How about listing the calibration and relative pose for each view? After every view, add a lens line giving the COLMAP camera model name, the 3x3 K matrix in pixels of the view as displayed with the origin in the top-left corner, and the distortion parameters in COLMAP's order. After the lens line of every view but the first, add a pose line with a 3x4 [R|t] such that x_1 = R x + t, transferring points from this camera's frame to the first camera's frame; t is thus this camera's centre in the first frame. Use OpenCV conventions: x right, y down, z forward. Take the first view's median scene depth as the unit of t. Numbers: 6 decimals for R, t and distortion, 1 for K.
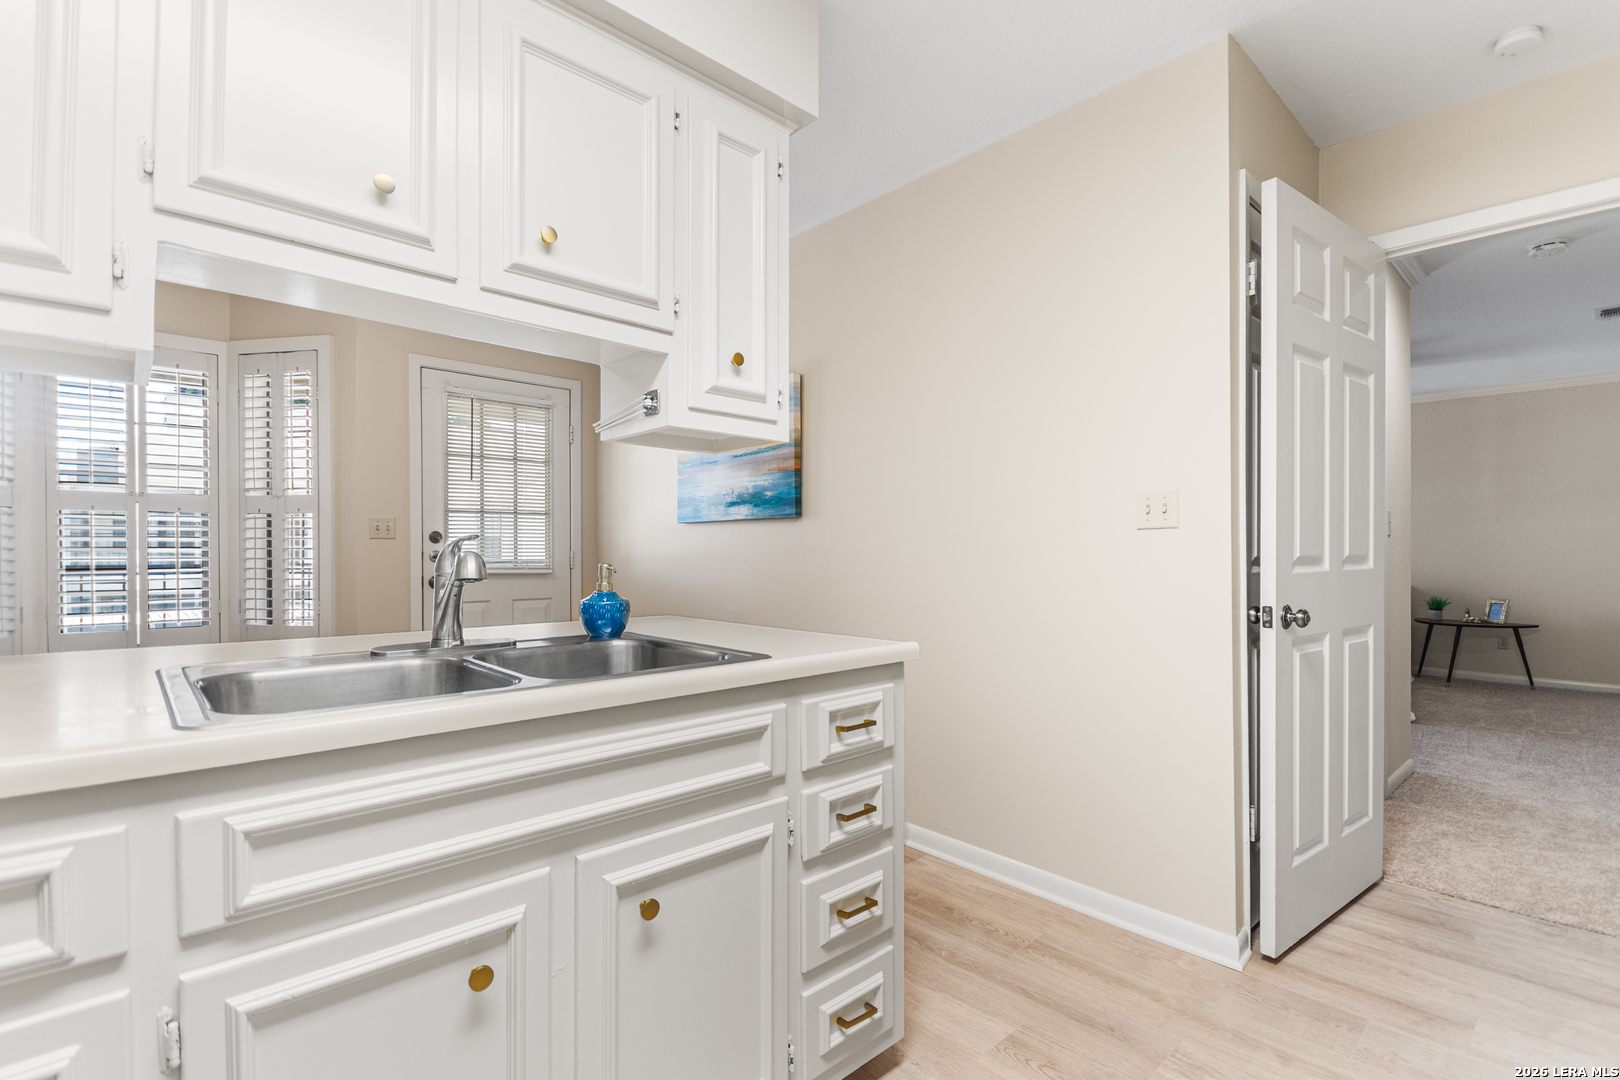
lens RADIAL K [[741.3, 0, 803.4], [0, 741.3, 560.2], [0, 0, 1]] dist [0.010789, -0.004228]
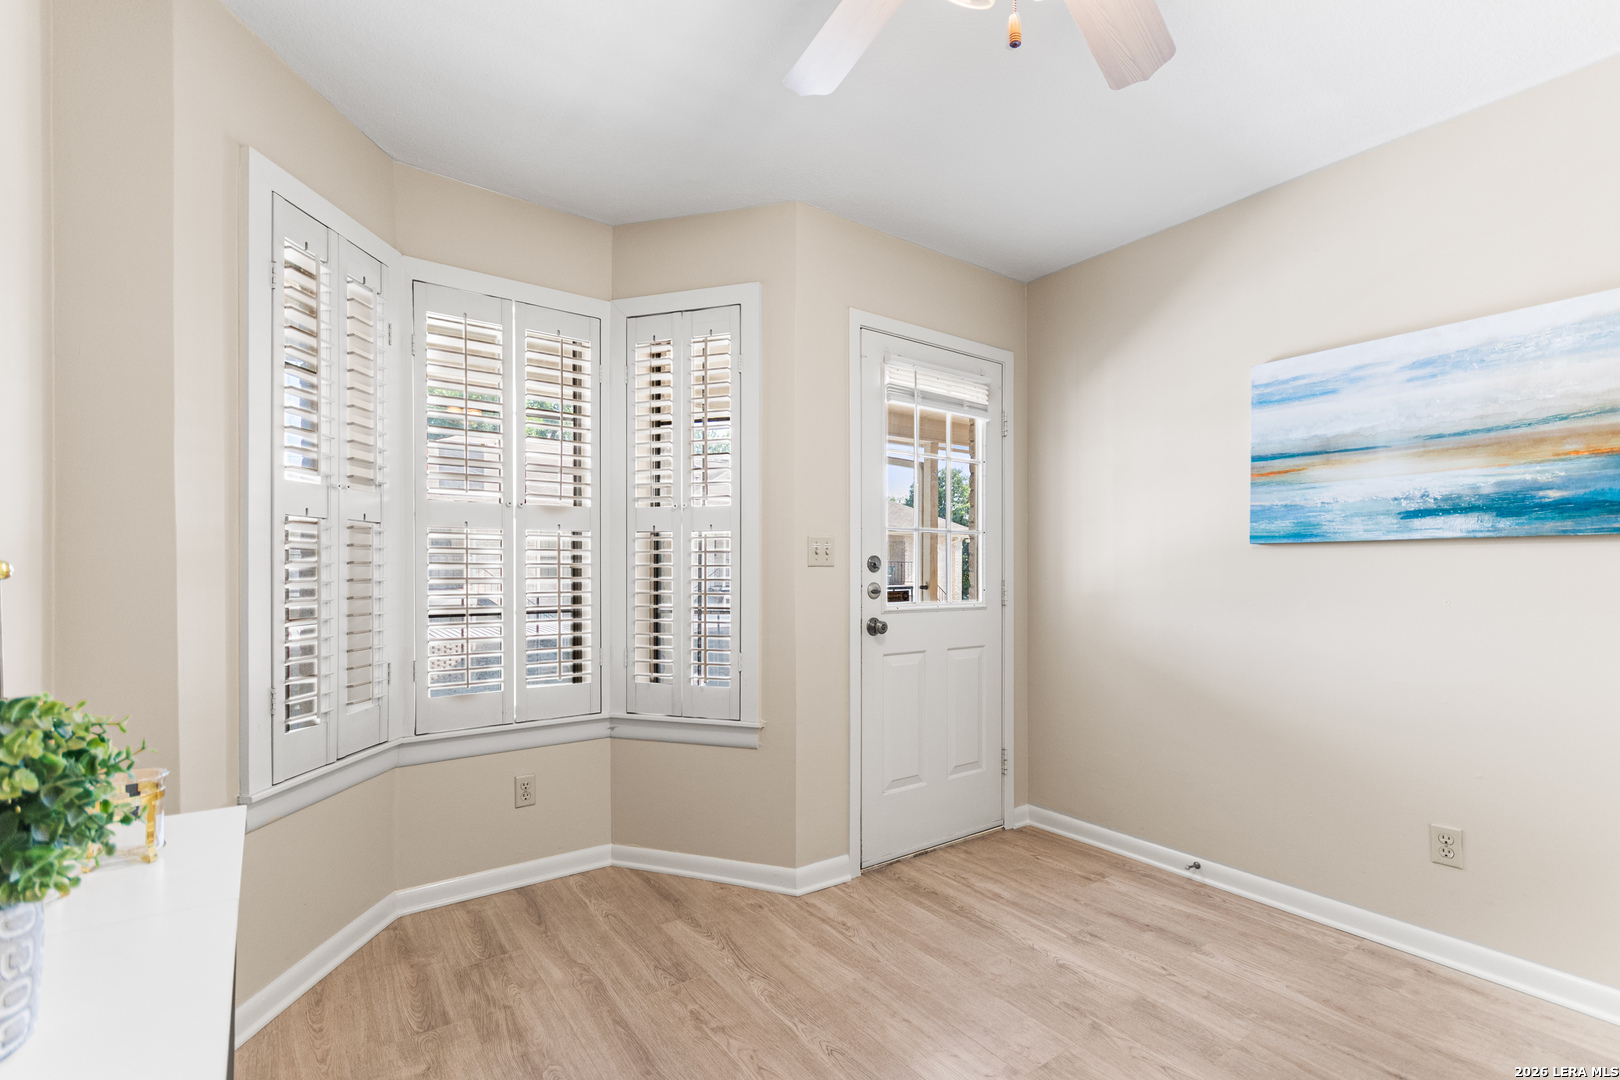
lens RADIAL K [[717.0, 0, 819.7], [0, 717.0, 576.0], [0, 0, 1]] dist [0.004918, -0.000496]
pose [[0.993140, 0.004453, -0.116850, -1.290374], [-0.005478, 0.999949, -0.008449, -0.037960], [0.116807, 0.009031, 0.993114, 0.845573]]
